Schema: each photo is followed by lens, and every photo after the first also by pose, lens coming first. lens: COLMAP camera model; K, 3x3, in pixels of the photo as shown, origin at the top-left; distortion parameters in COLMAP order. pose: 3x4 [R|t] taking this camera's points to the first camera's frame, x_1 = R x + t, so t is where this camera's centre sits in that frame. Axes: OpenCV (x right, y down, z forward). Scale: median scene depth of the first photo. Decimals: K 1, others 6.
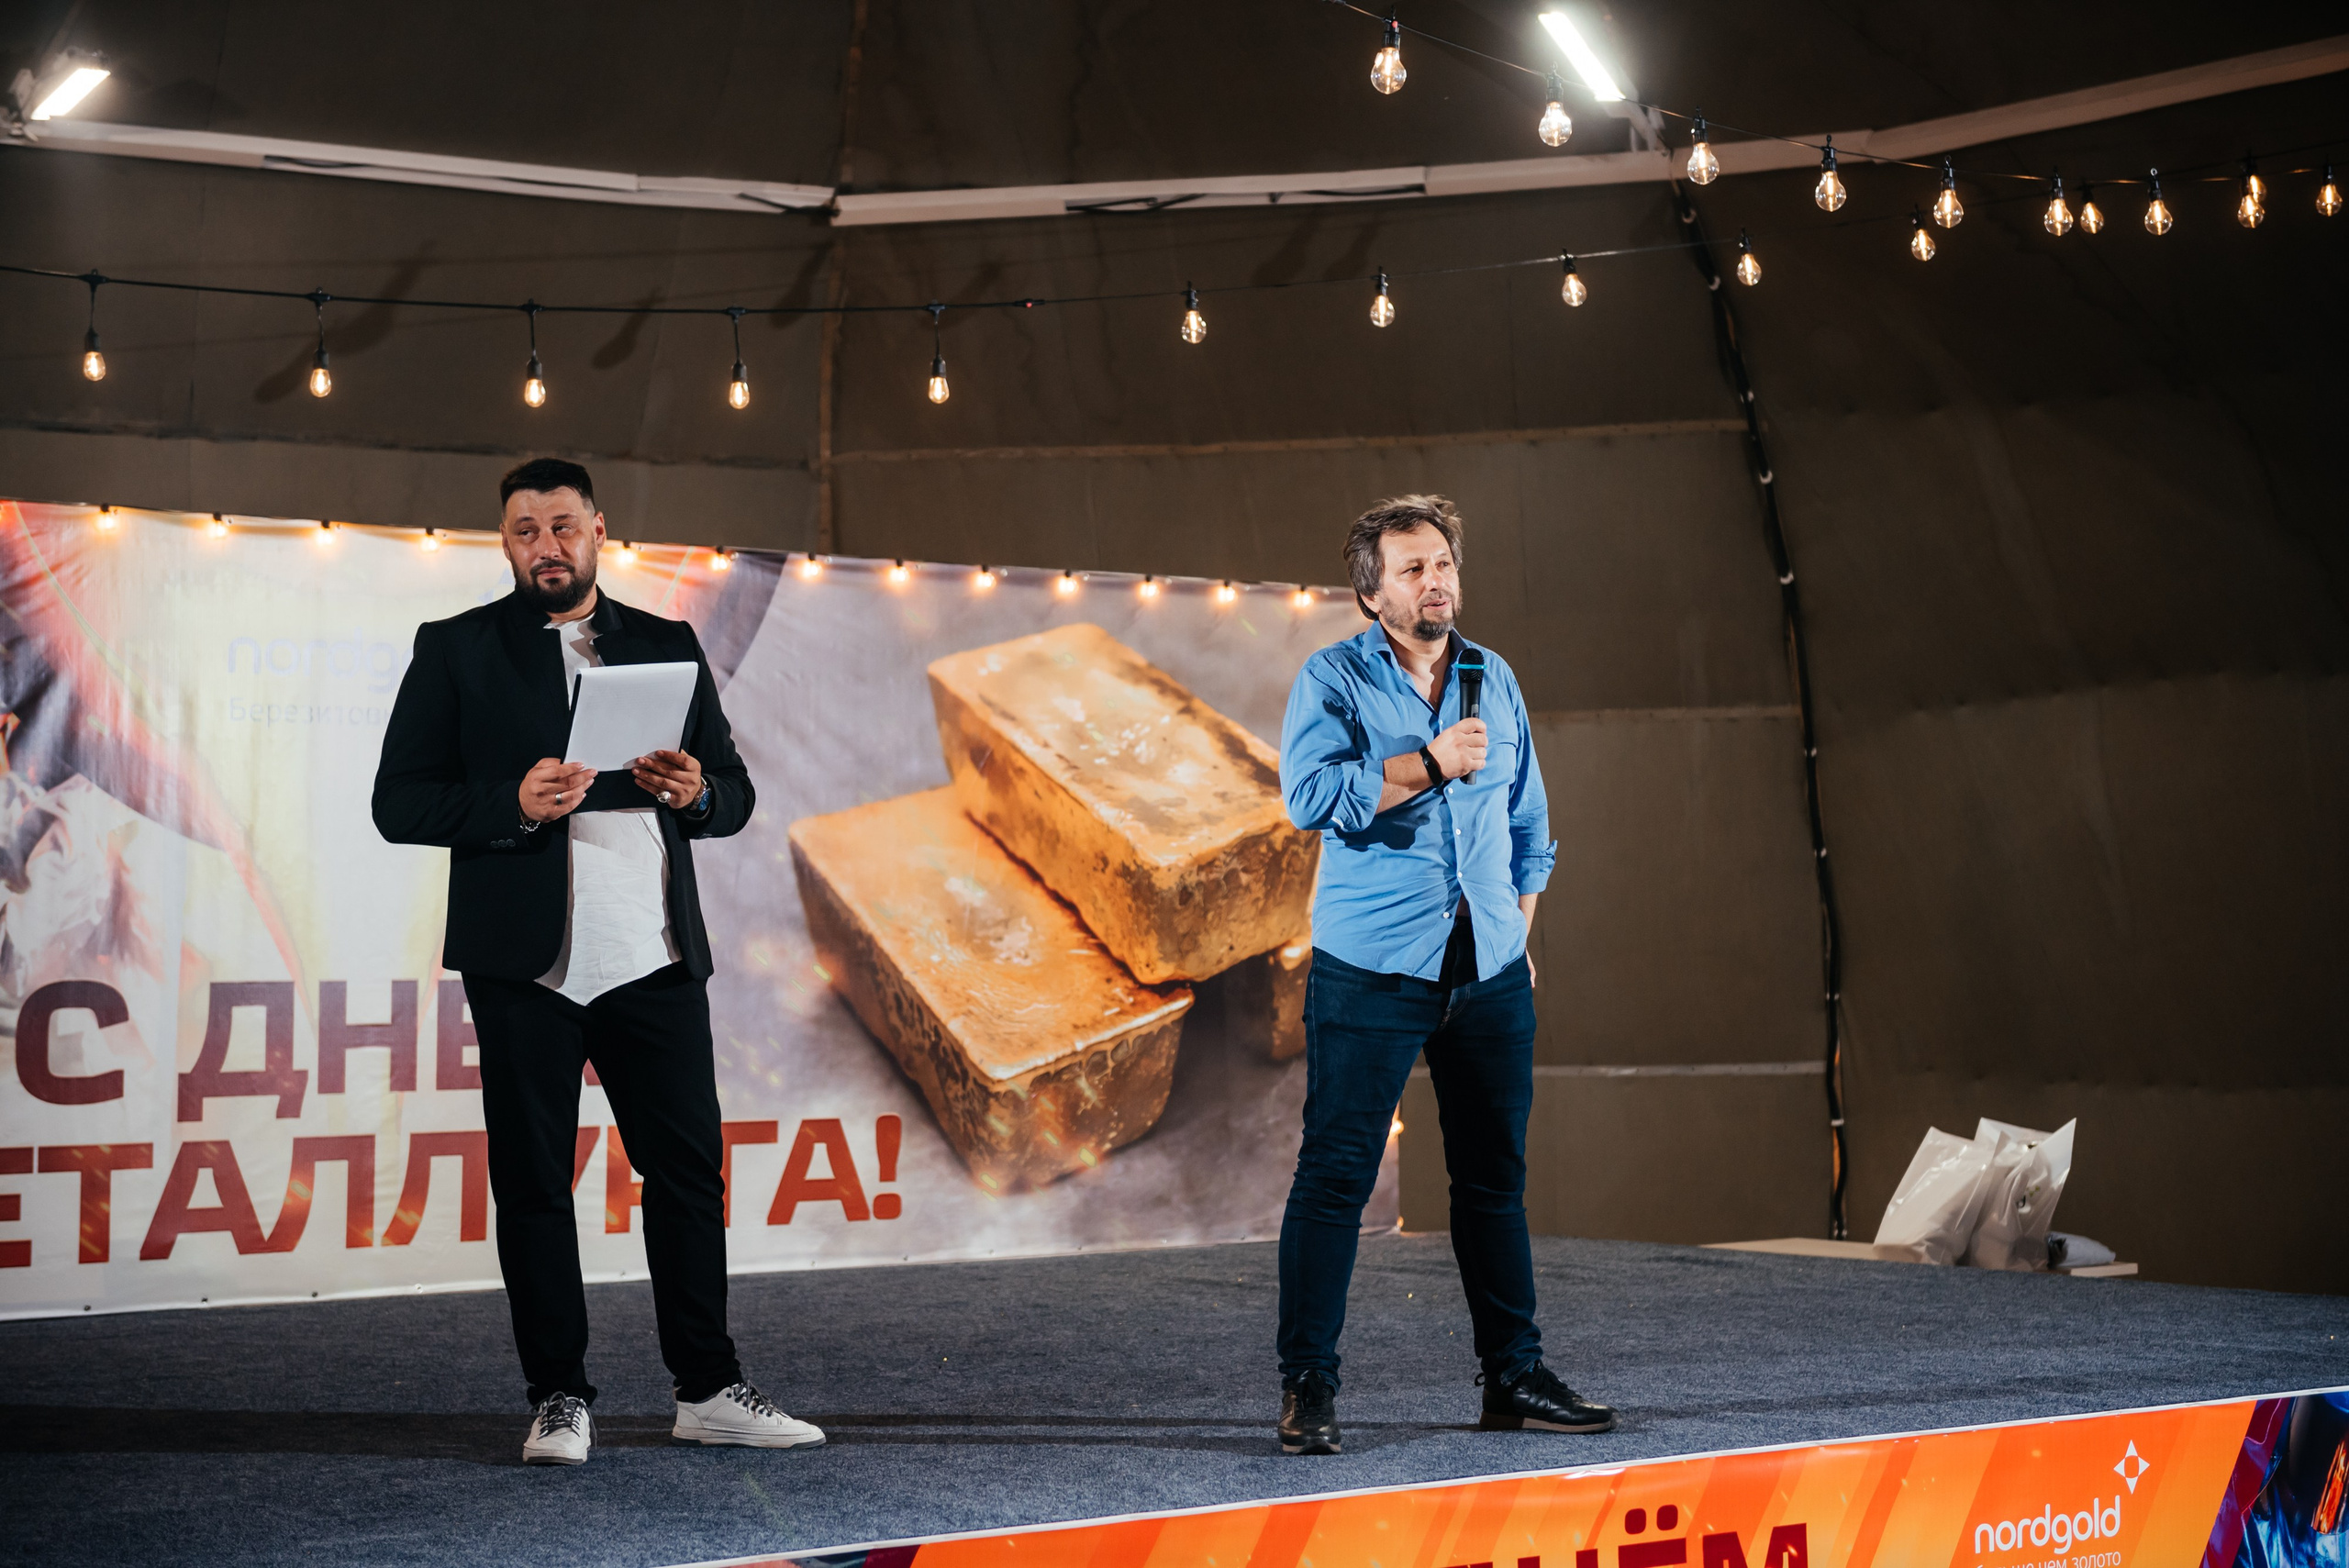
lens RADIAL K [[3947.5, 0, 1054.9], [0, 3947.5, 794.0], [0, 0, 1]] dist [0.114529, 0.000000]
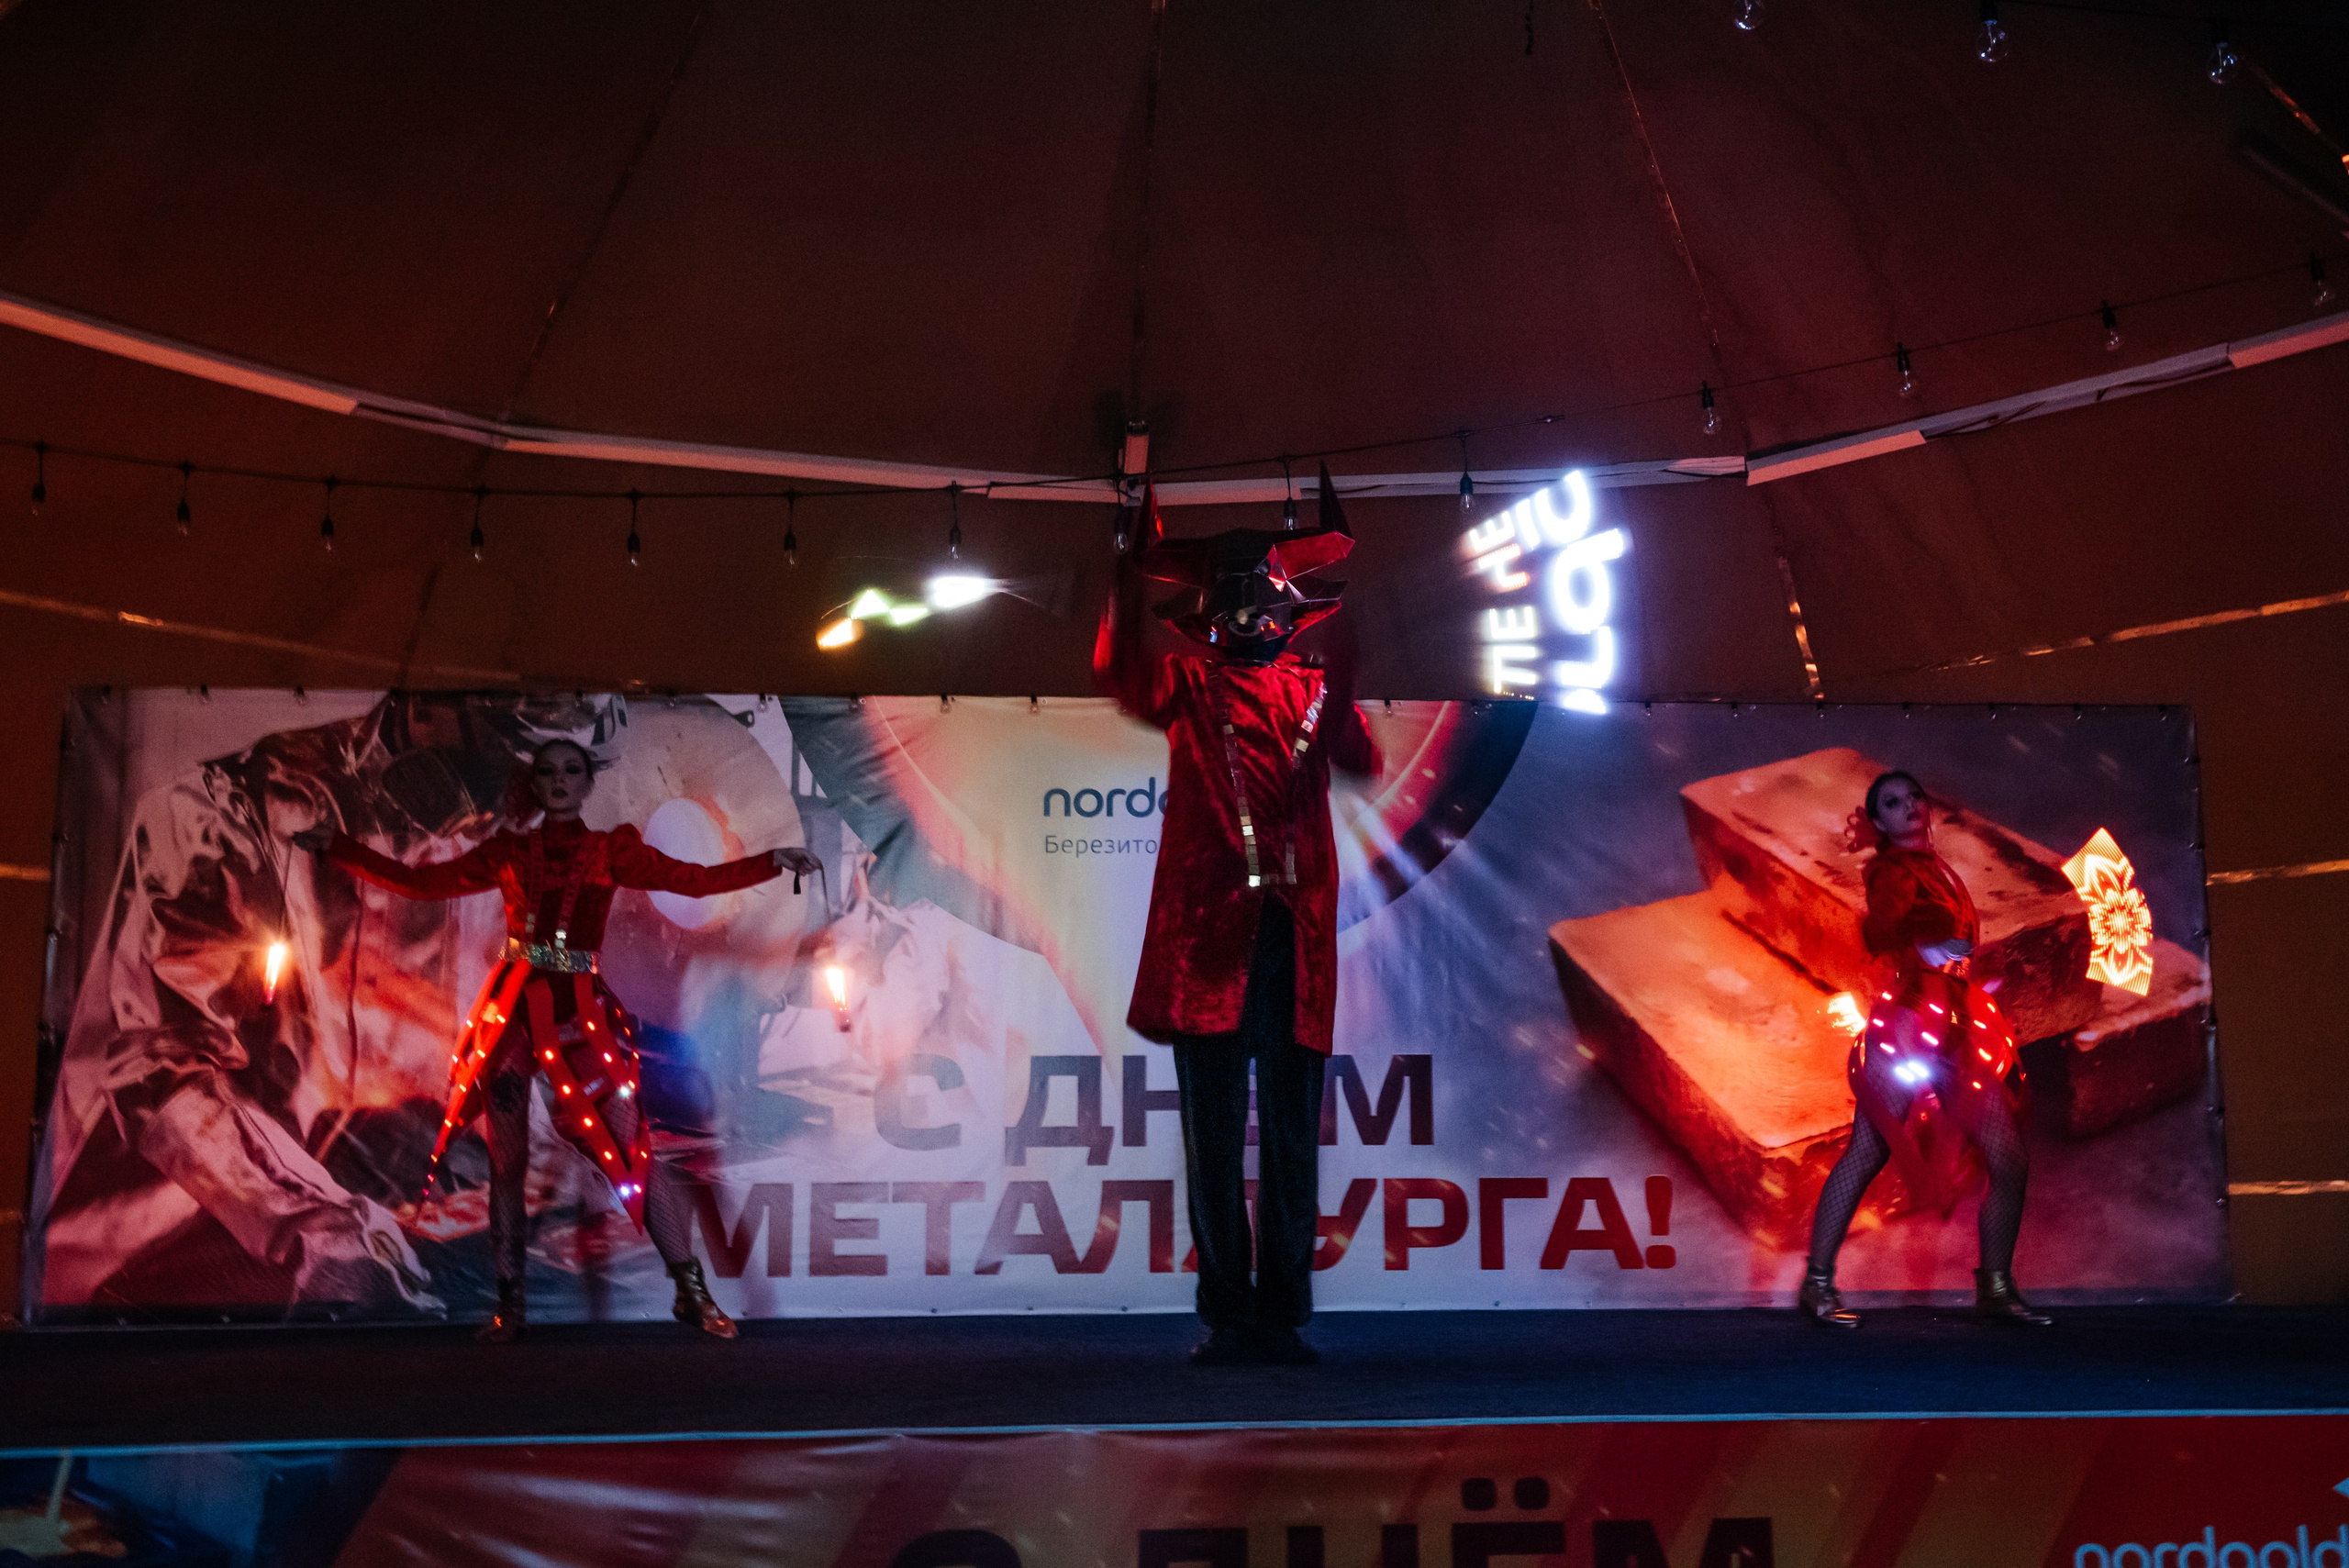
lens RADIAL K [[2436.5, 0, 1211.7], [0, 2436.5, 774.1], [0, 0, 1]] dist [0.051744, 0.000000]
pose [[0.855501, -0.094869, -0.509037, 0.225638], [0.024537, 0.989396, -0.143155, 0.065573], [0.517220, 0.109979, 0.848757, 0.322491]]
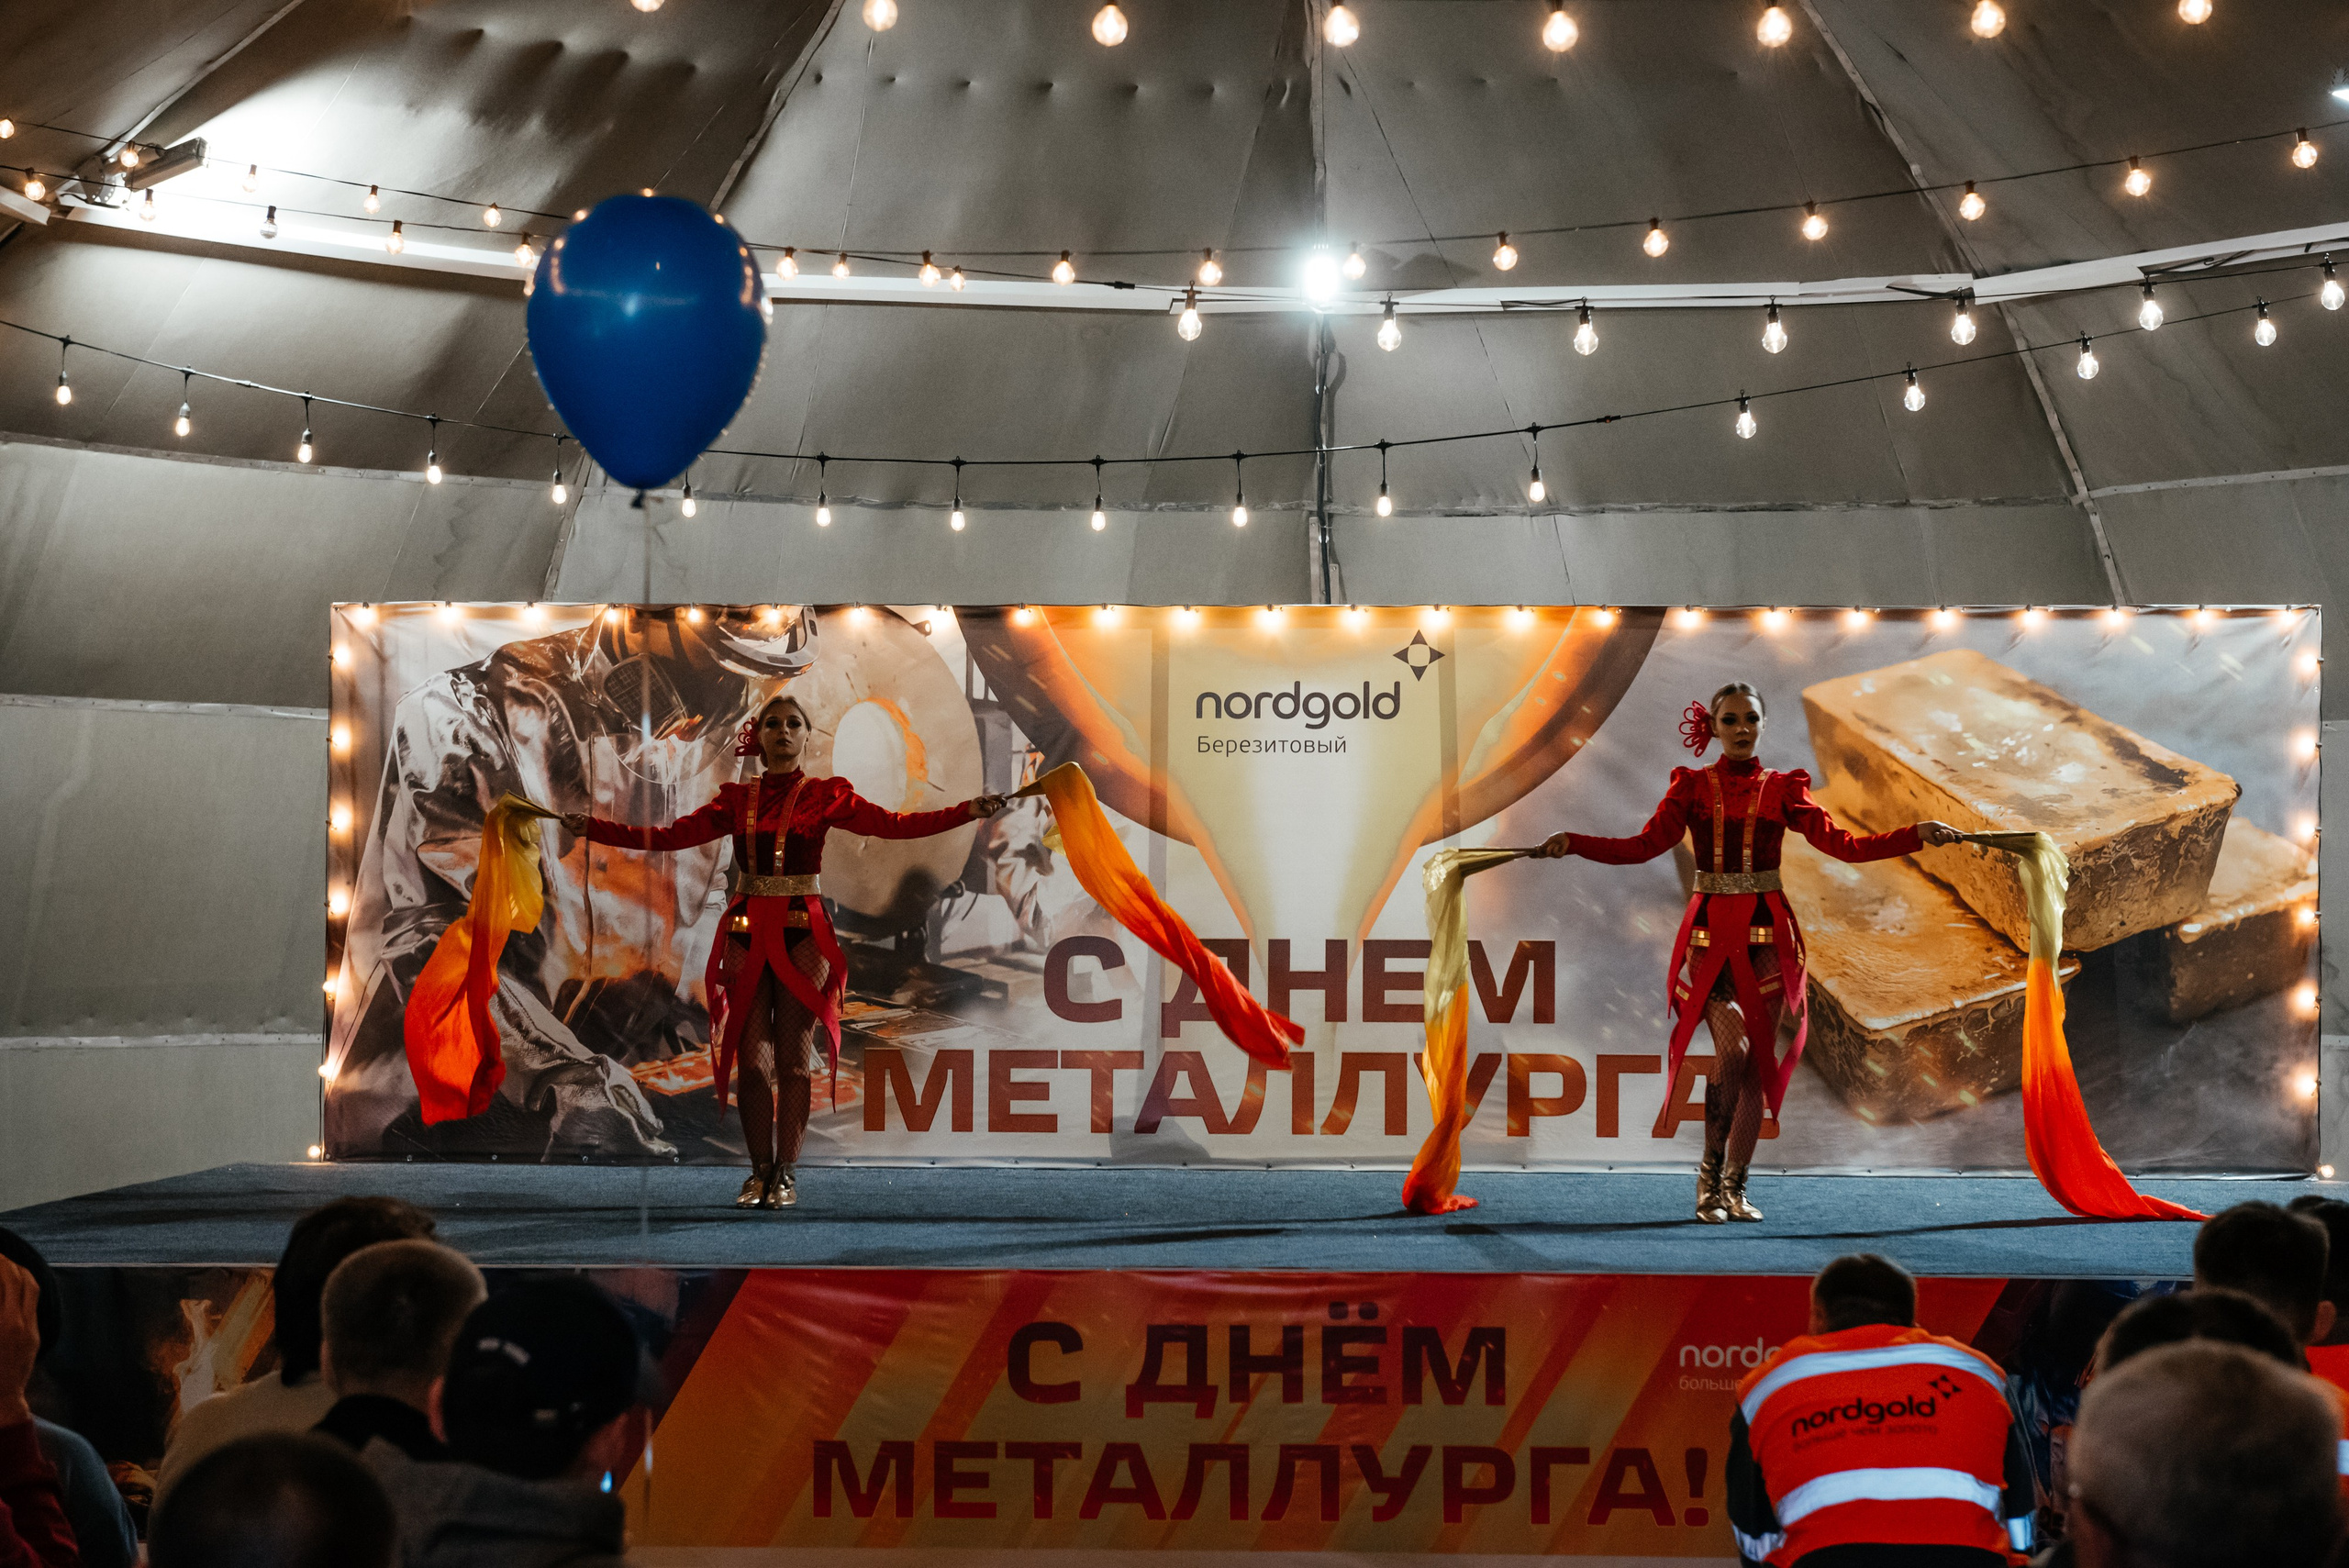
lens RADIAL K [[4126.0, 0, 1173.3], [0, 4126.0, 781.1], [0, 0, 1]] dist [0.118242, 0.000000]
pose [[0.781789, -0.013746, -0.623391, 0.637240], [0.015955, 0.999871, -0.002038, -0.005026], [0.623338, -0.008353, 0.781908, -0.132615]]
